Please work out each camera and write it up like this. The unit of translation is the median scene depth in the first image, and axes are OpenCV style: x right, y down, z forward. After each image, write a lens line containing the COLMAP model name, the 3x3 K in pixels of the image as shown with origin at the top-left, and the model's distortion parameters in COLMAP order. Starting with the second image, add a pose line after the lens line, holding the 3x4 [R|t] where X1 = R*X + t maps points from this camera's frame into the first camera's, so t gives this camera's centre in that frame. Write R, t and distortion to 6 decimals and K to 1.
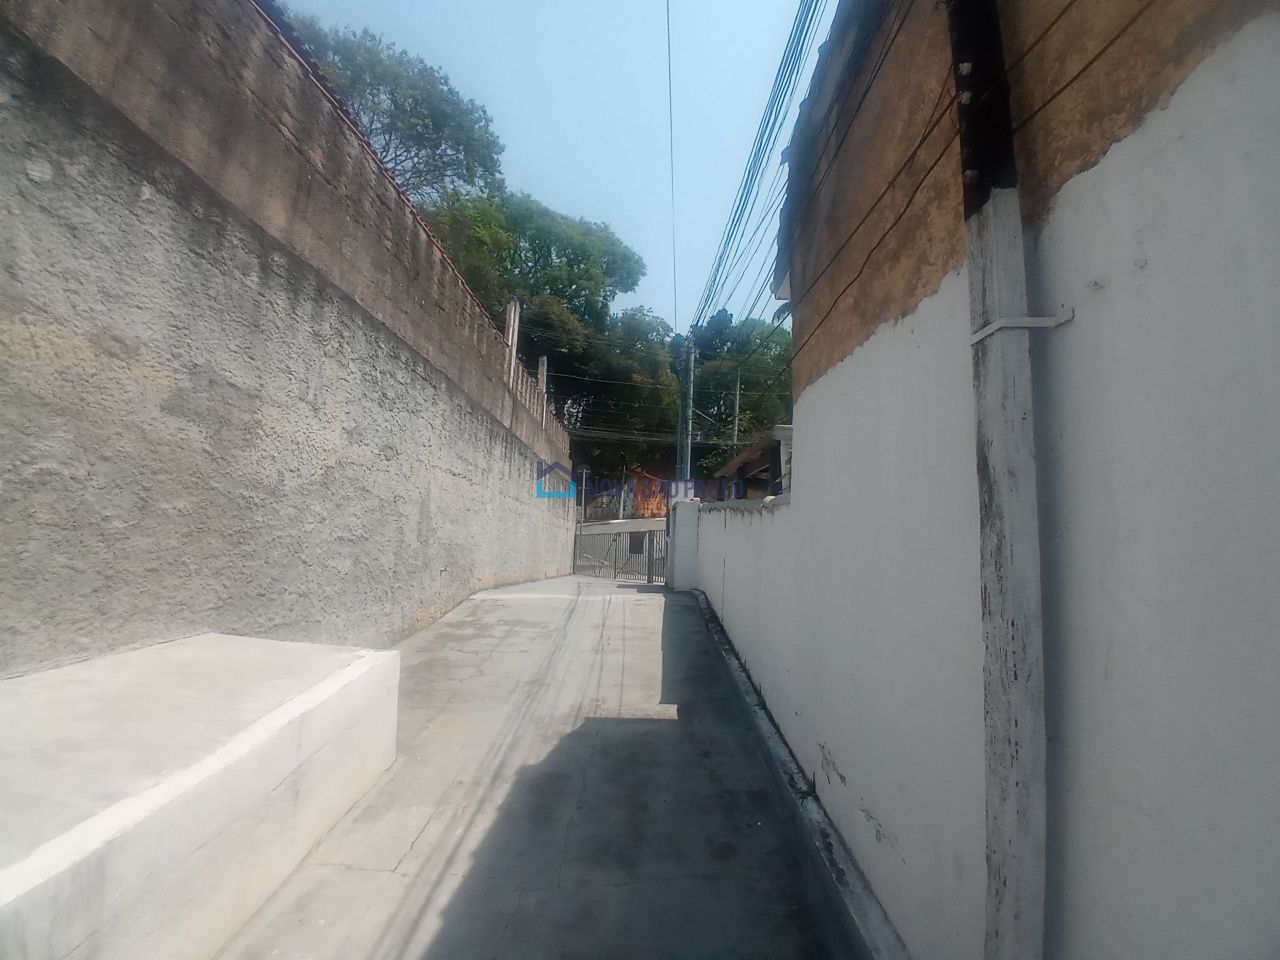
lens RADIAL K [[639.4, 0, 644.6], [0, 639.4, 486.6], [0, 0, 1]] dist [0.018747, -0.063437]
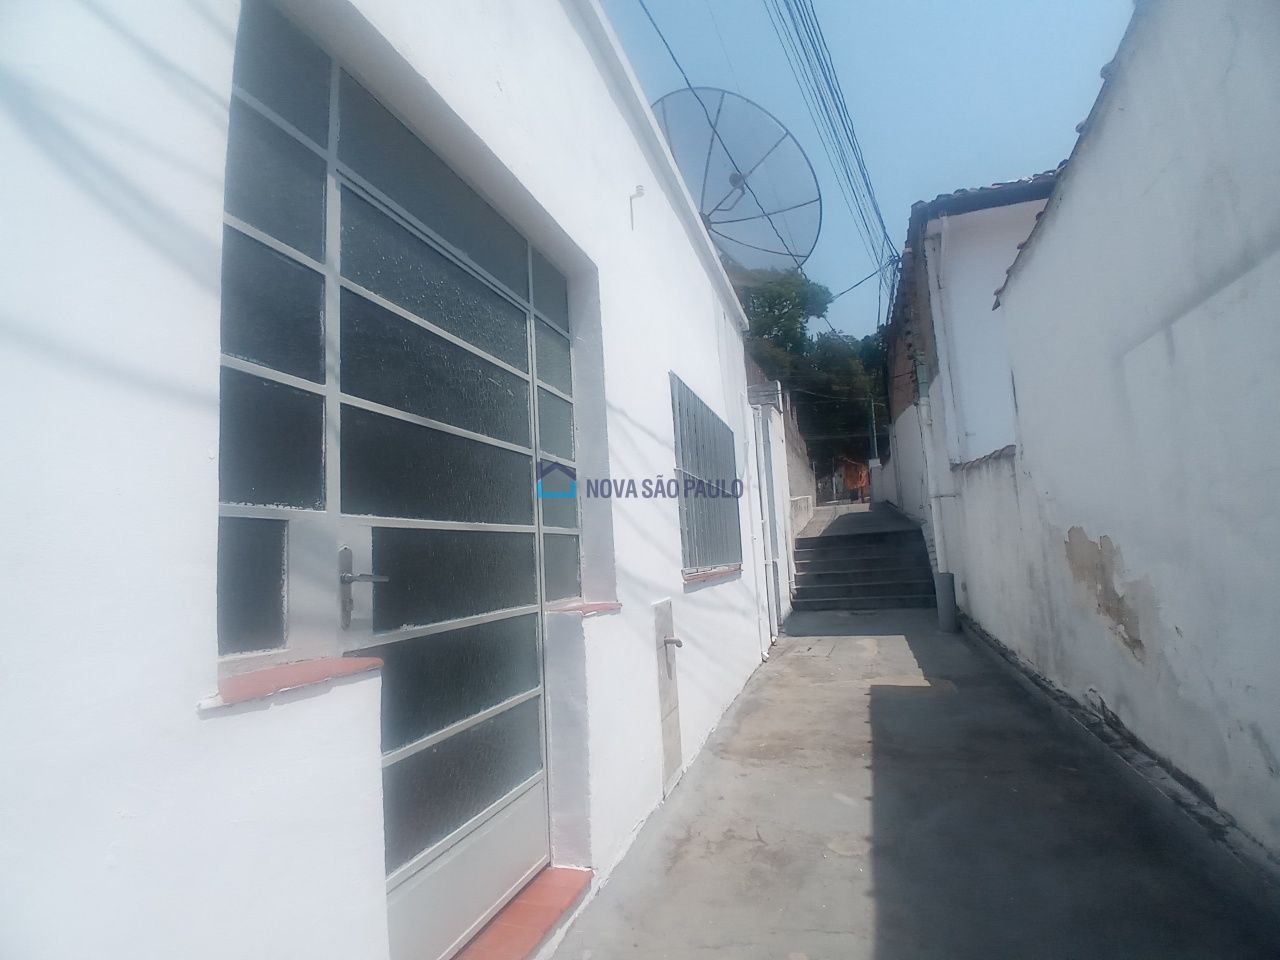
lens RADIAL K [[639.4, 0, 644.6], [0, 639.4, 486.6], [0, 0, 1]] dist [0.018747, -0.063437]
pose [[0.948315, -0.098434, -0.301677, -0.007247], [0.095957, 0.995118, -0.023060, 0.014811], [0.302474, -0.007079, 0.953131, -0.298263]]
